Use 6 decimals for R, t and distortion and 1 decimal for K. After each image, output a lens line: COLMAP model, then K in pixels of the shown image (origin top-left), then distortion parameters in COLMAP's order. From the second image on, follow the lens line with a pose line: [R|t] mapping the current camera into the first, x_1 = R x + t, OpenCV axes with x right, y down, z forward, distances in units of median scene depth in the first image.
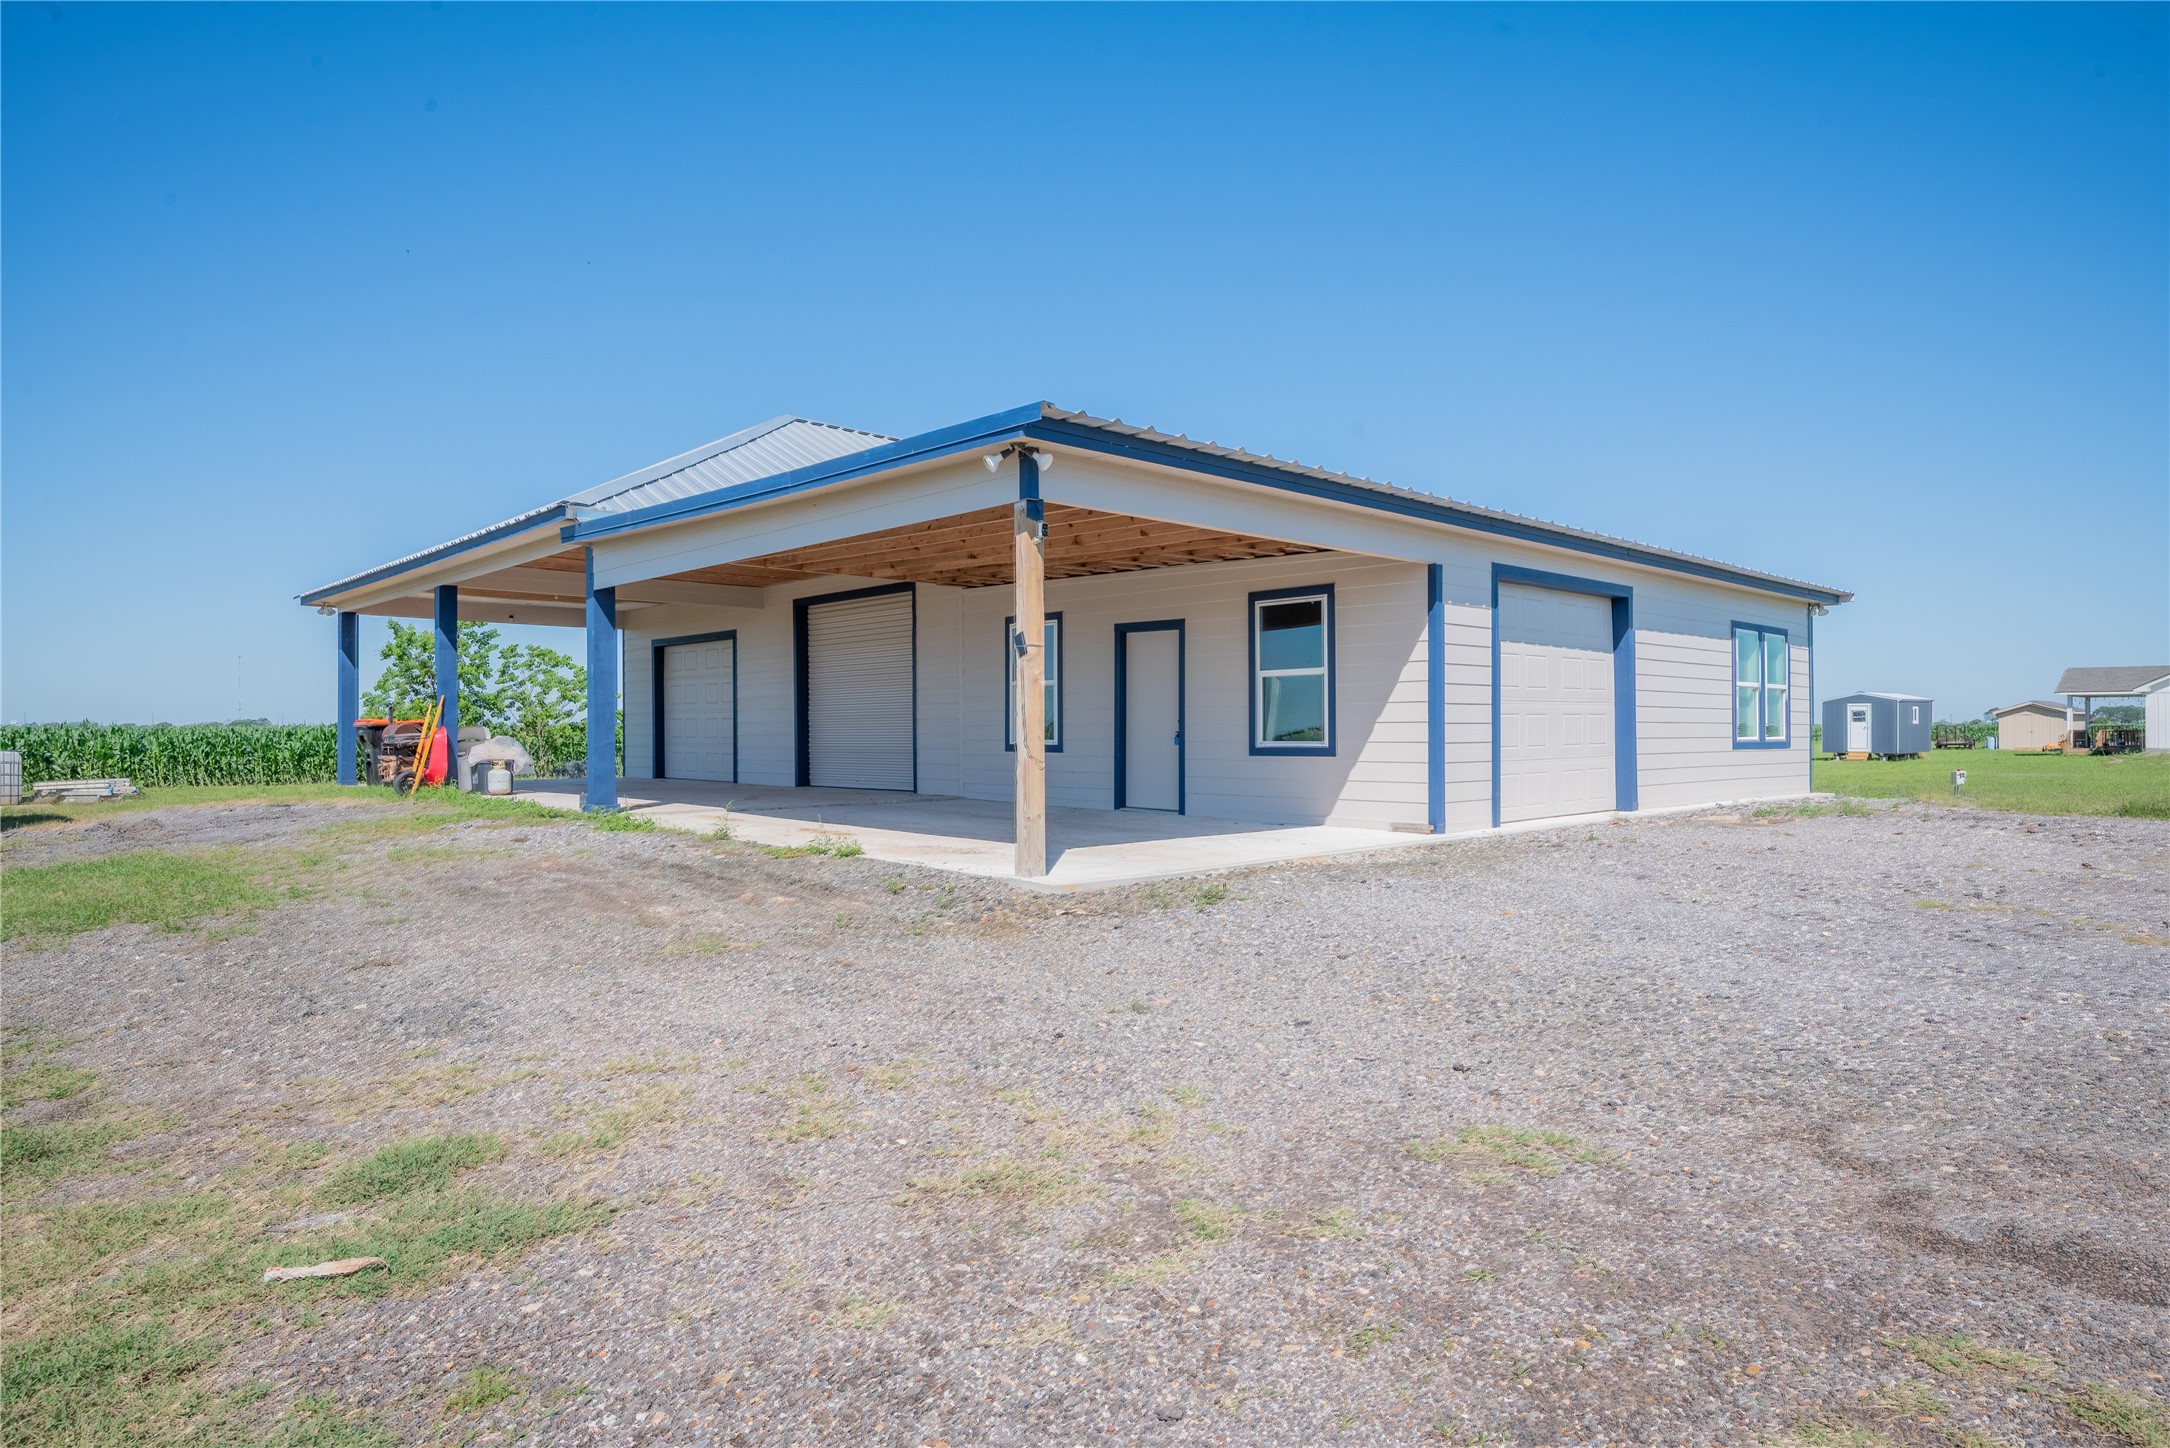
lens RADIAL K [[1250.1, 0, 1083.4], [0, 1250.1, 732.3], [0, 0, 1]] dist [-0.002401, 0.003788]
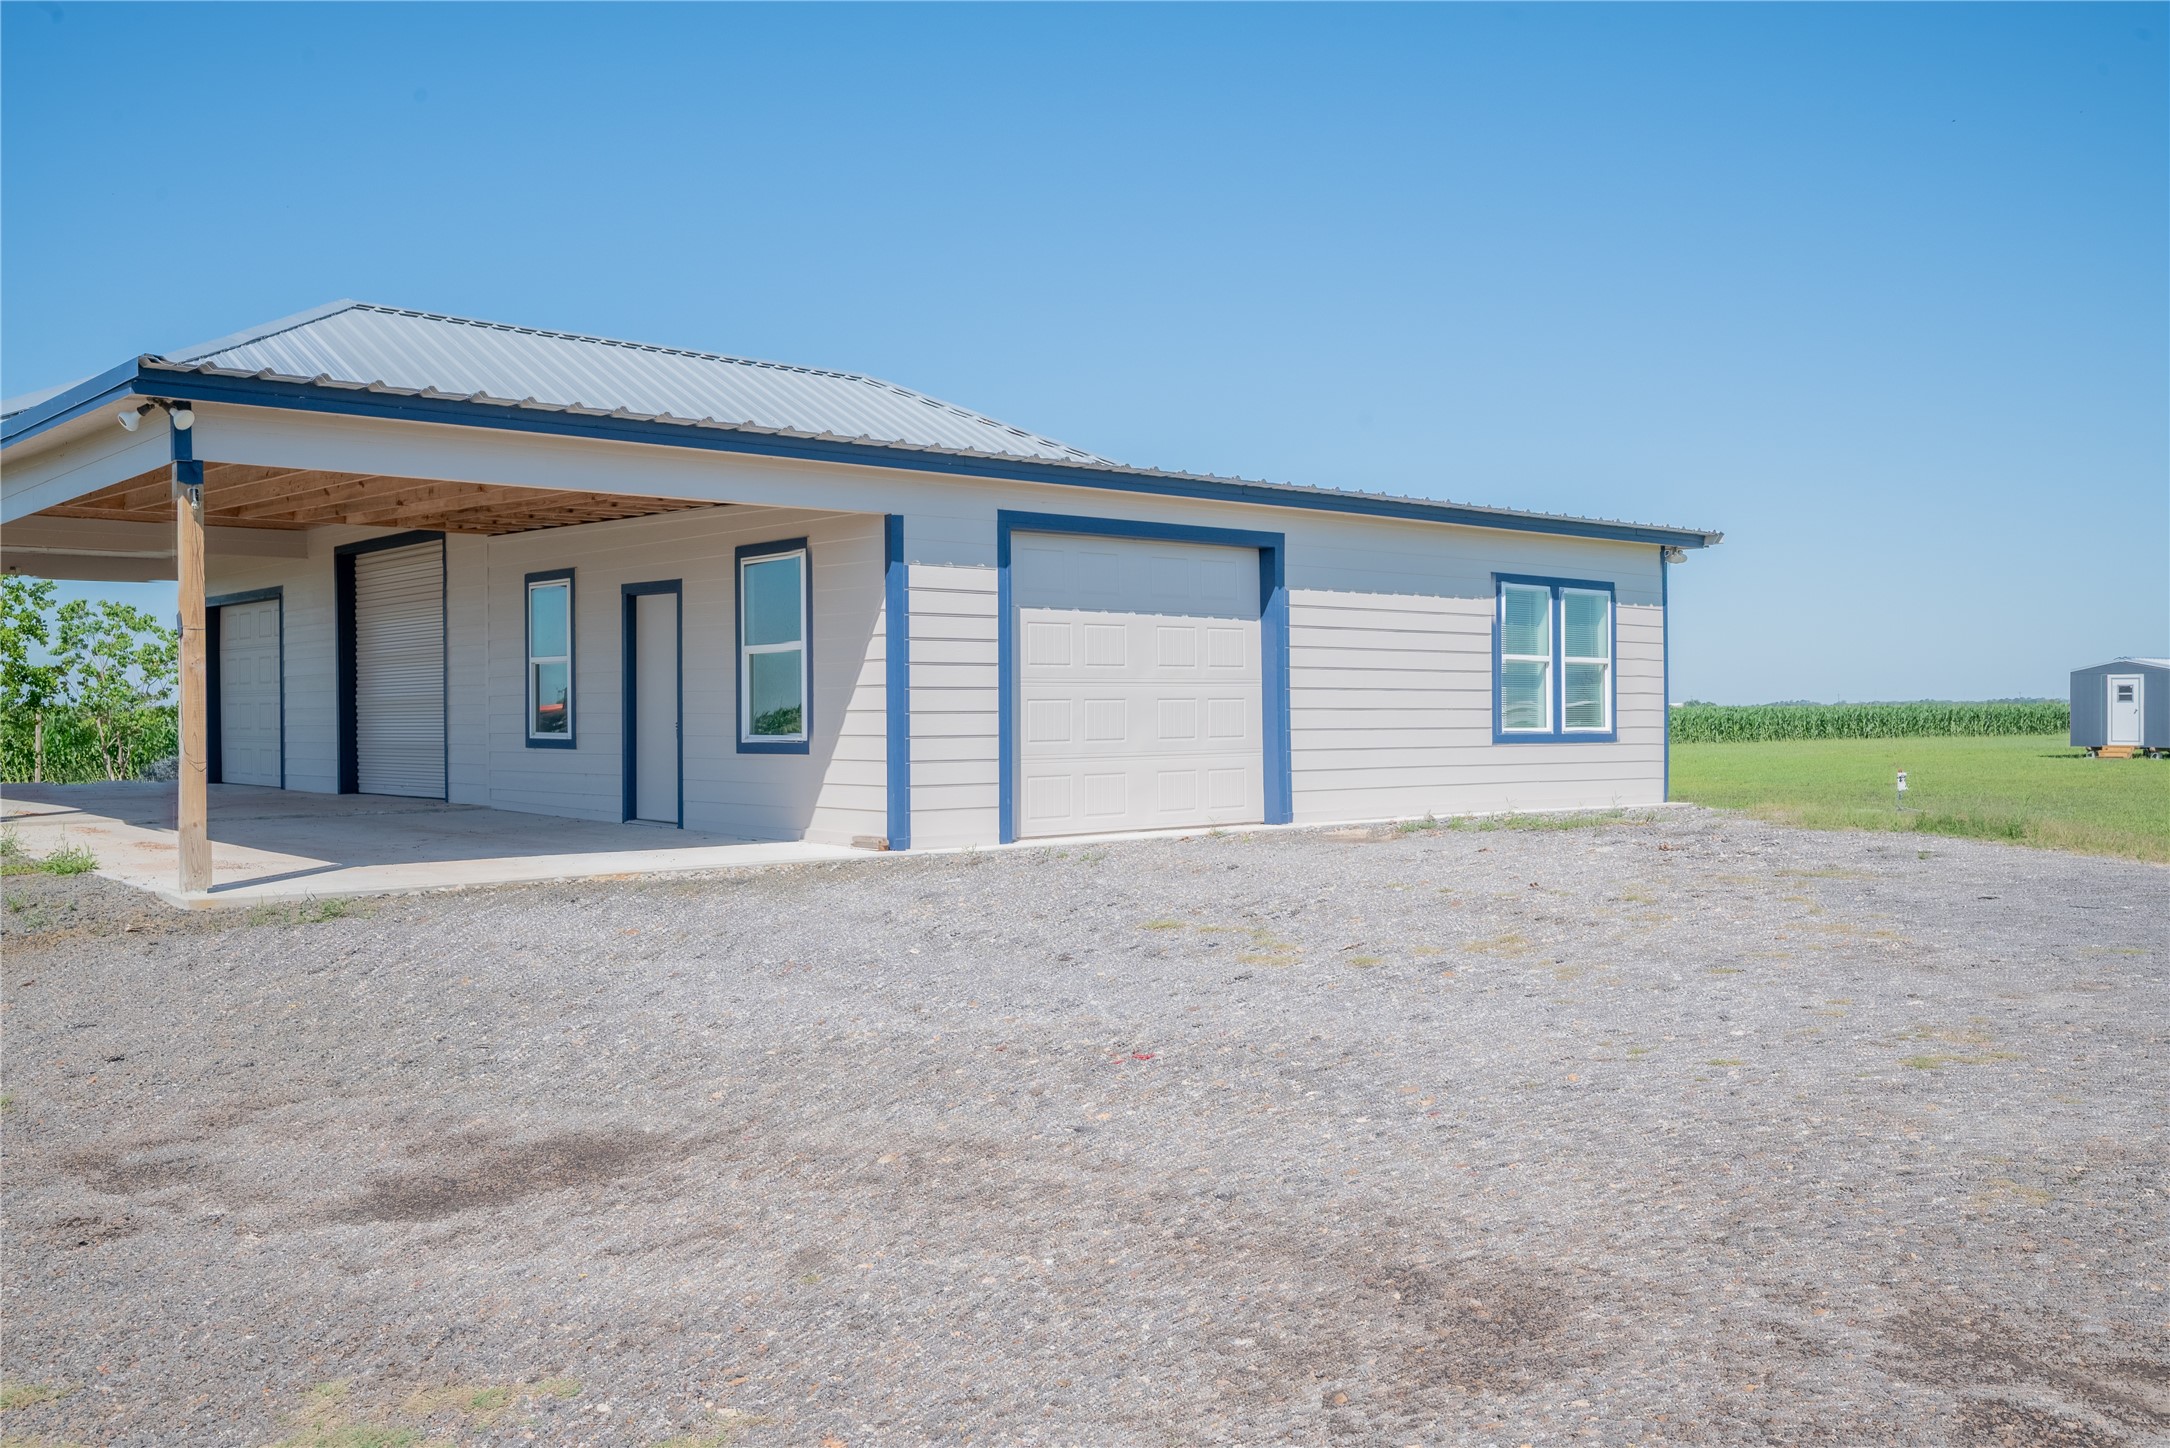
lens RADIAL K [[1881.8, 0, 1083.7], [0, 1881.8, 715.2], [0, 0, 1]] dist [-0.006778, 0.007756]
pose [[0.999201, -0.001480, -0.039932, 0.649635], [0.001454, 0.999999, -0.000678, -0.006584], [0.039933, 0.000620, 0.999202, -0.292541]]
